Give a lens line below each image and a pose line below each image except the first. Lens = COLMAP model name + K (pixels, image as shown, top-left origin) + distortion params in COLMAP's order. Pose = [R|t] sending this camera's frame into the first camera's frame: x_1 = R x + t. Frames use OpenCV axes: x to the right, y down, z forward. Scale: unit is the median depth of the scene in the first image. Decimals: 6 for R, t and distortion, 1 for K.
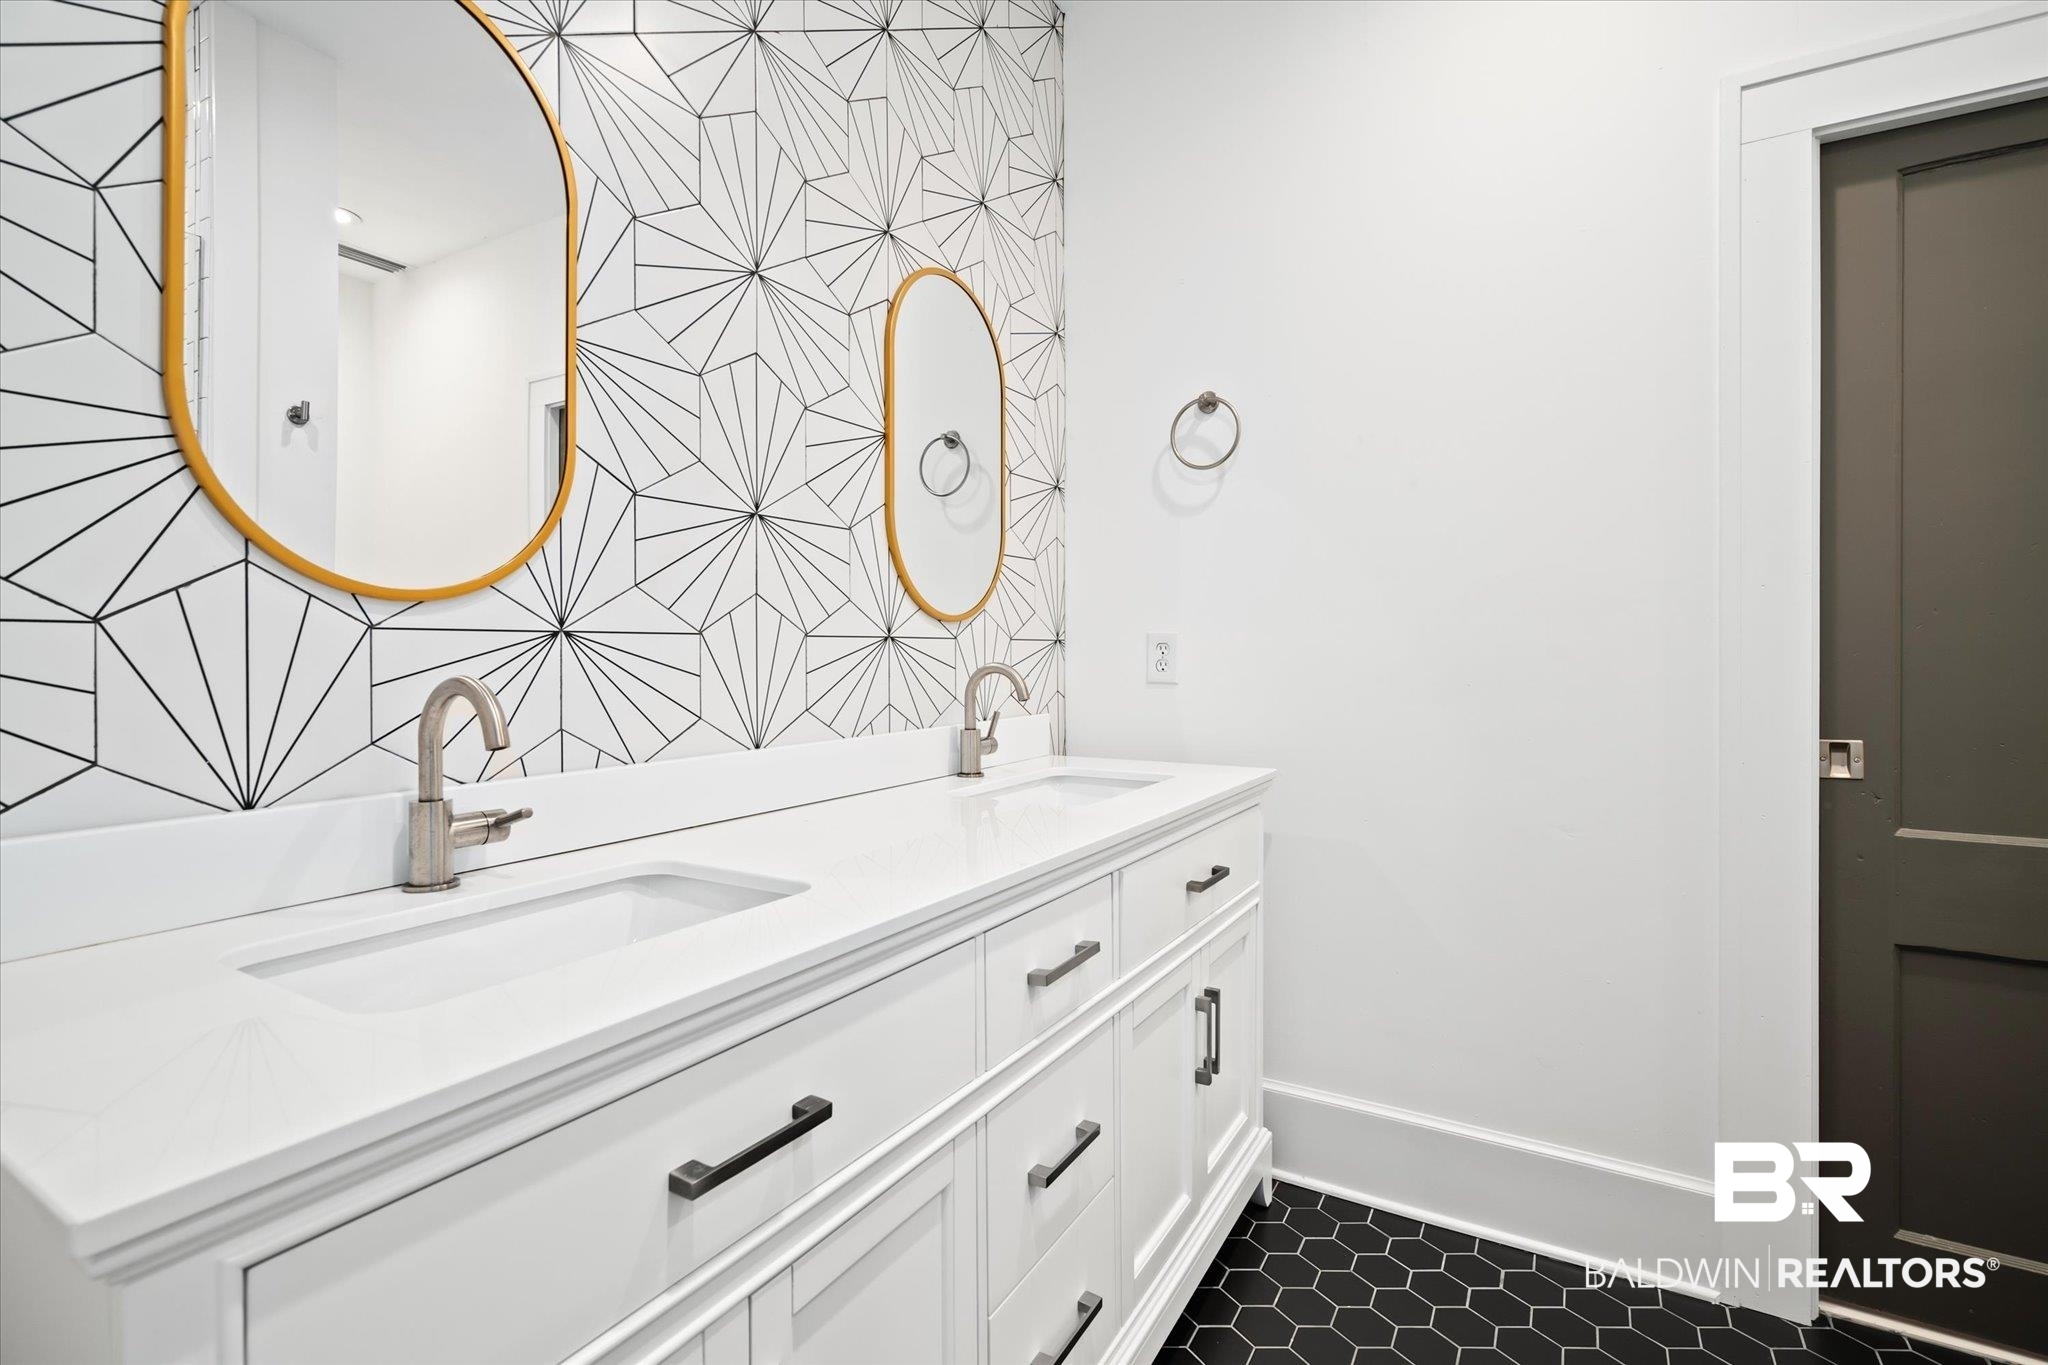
lens RADIAL K [[959.4, 0, 1016.8], [0, 959.4, 673.7], [0, 0, 1]] dist [0.009096, -0.000281]
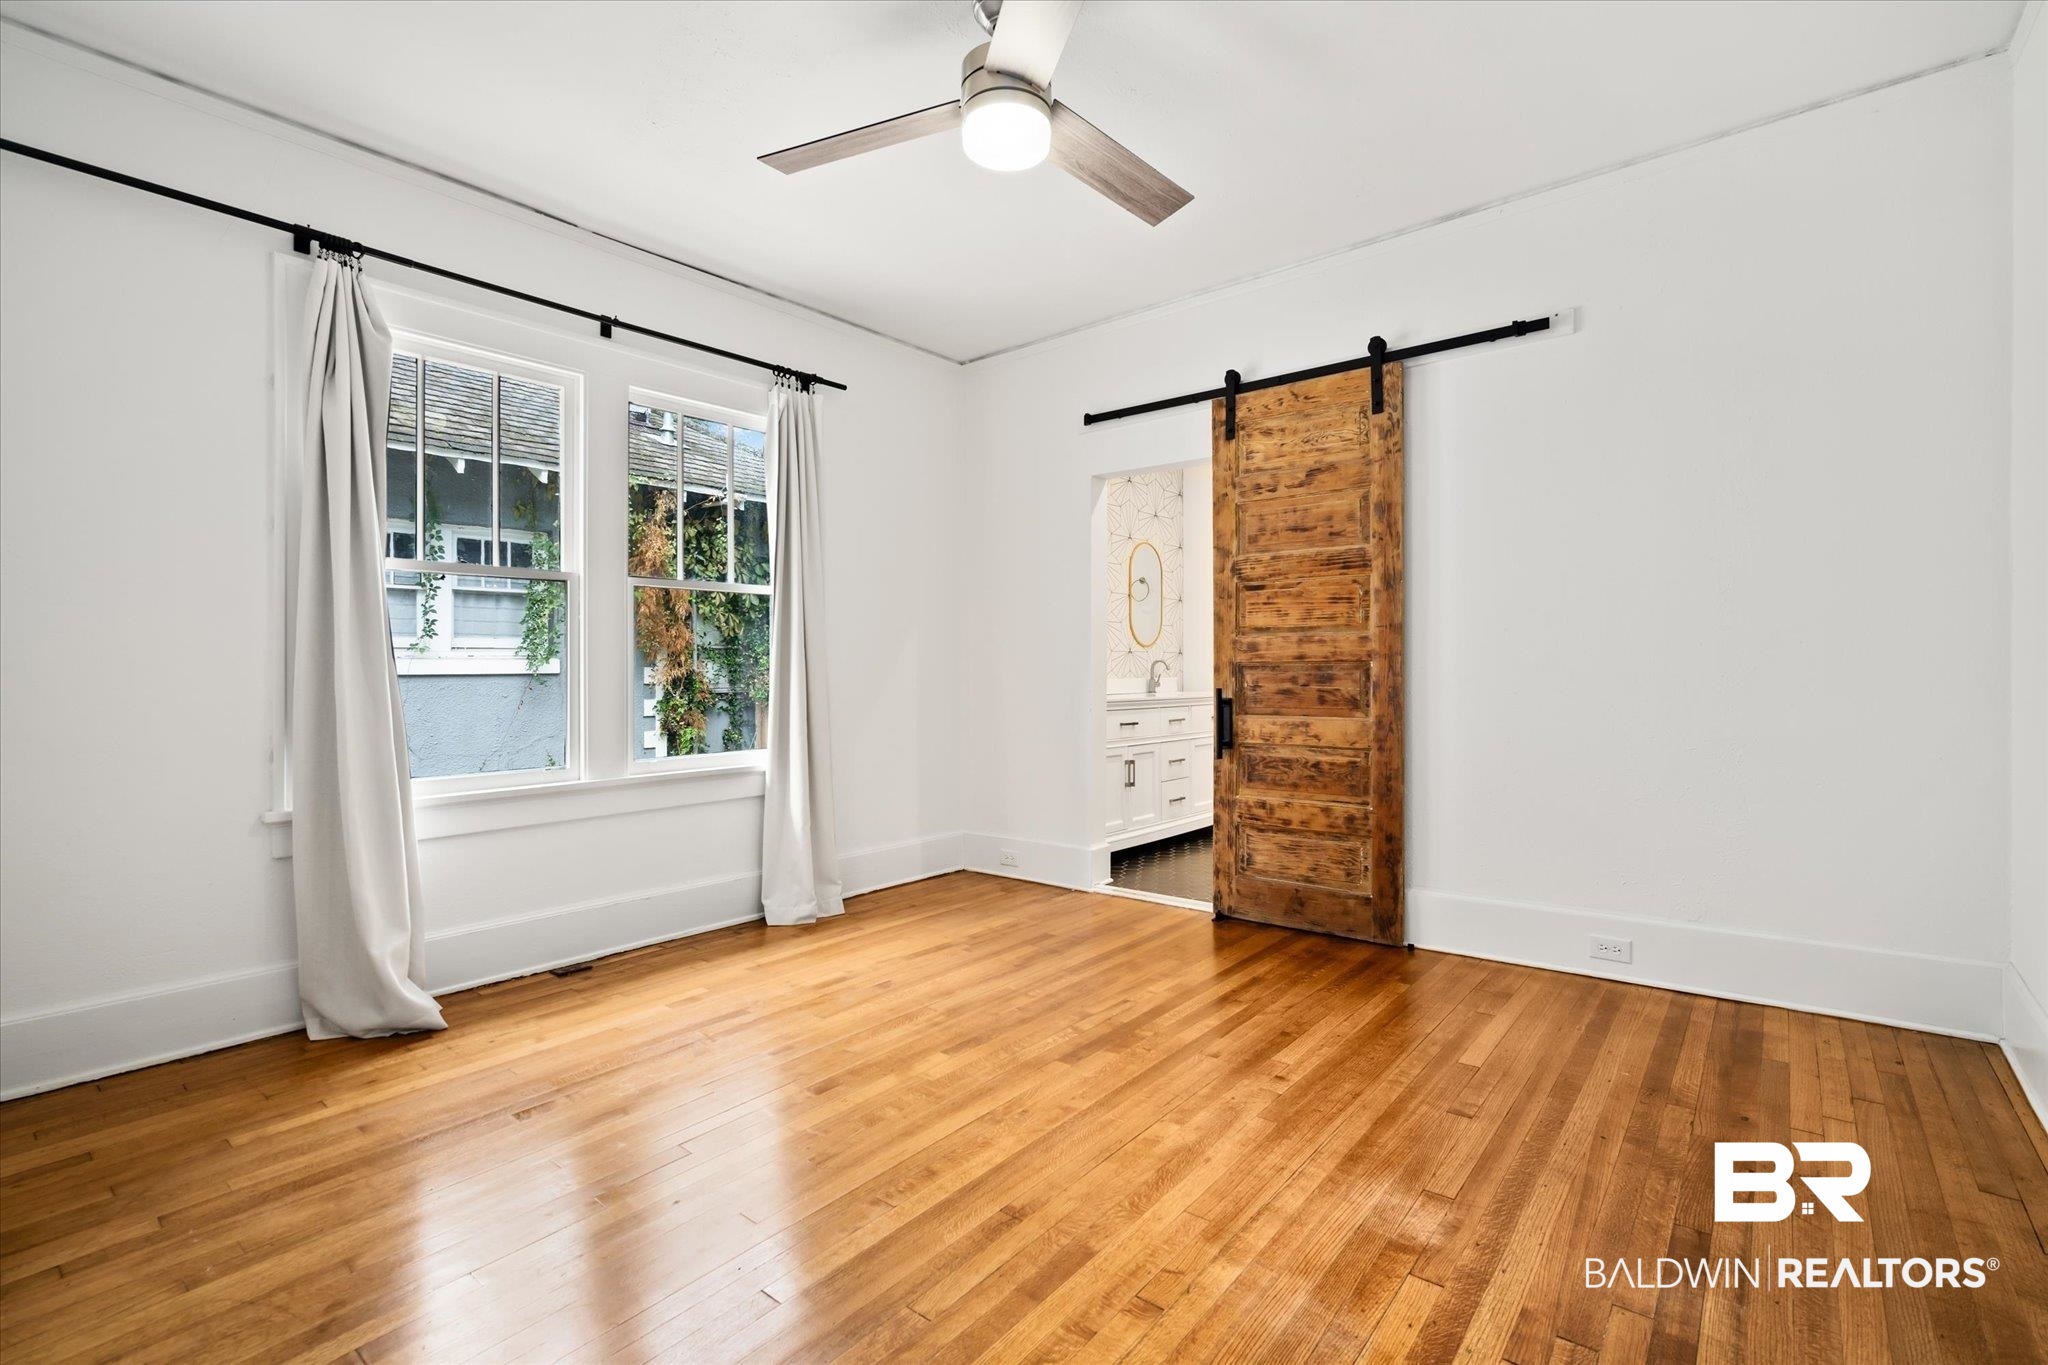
lens RADIAL K [[959.4, 0, 1030.9], [0, 959.4, 671.7], [0, 0, 1]] dist [0.009096, -0.000281]
pose [[0.991658, 0.001416, -0.128889, -0.036211], [-0.001111, 0.999996, 0.002438, 0.023987], [0.128892, -0.002275, 0.991656, -2.340859]]
